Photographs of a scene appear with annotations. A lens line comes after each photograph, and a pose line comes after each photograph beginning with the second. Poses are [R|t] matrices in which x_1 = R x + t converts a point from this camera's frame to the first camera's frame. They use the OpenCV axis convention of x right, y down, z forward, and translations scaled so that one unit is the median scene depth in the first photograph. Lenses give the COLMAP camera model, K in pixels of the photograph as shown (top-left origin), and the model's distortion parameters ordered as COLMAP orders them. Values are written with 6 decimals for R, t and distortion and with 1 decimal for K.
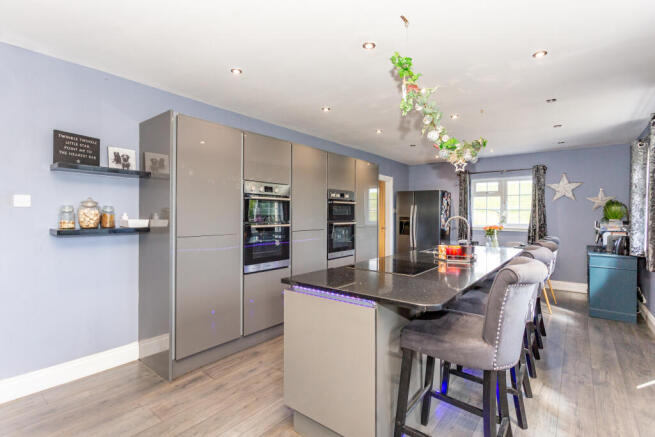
lens RADIAL K [[313.1, 0, 329.2], [0, 313.1, 217.5], [0, 0, 1]] dist [-0.002722, 0.001513]
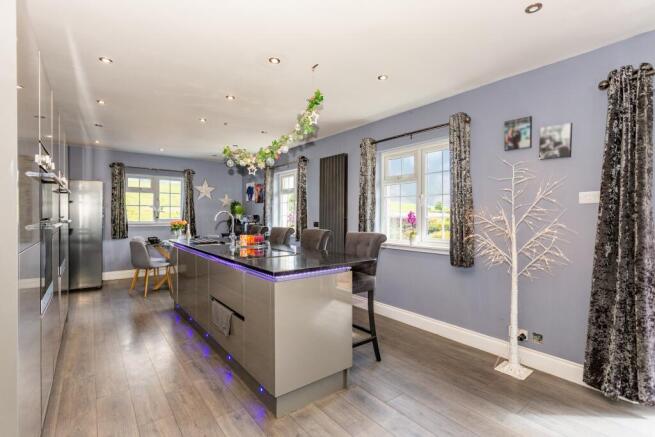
lens RADIAL K [[313.1, 0, 323.6], [0, 313.1, 215.3], [0, 0, 1]] dist [-0.002722, 0.001513]
pose [[0.263992, -0.008220, 0.964490, -0.374074], [0.007534, 0.999951, 0.006460, 0.004521], [-0.964496, 0.005561, 0.264041, 0.204626]]
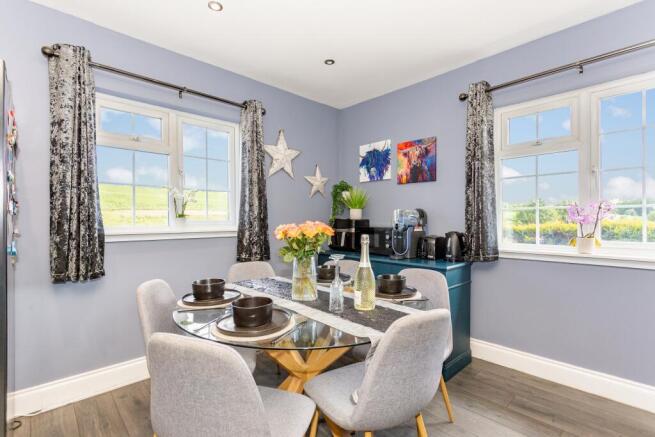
lens RADIAL K [[313.1, 0, 327.9], [0, 313.1, 219.3], [0, 0, 1]] dist [-0.002722, 0.001513]
pose [[0.133397, -0.008433, 0.991027, 0.202780], [0.014001, 0.999880, 0.006624, 0.020709], [-0.990964, 0.012991, 0.133499, 0.881607]]
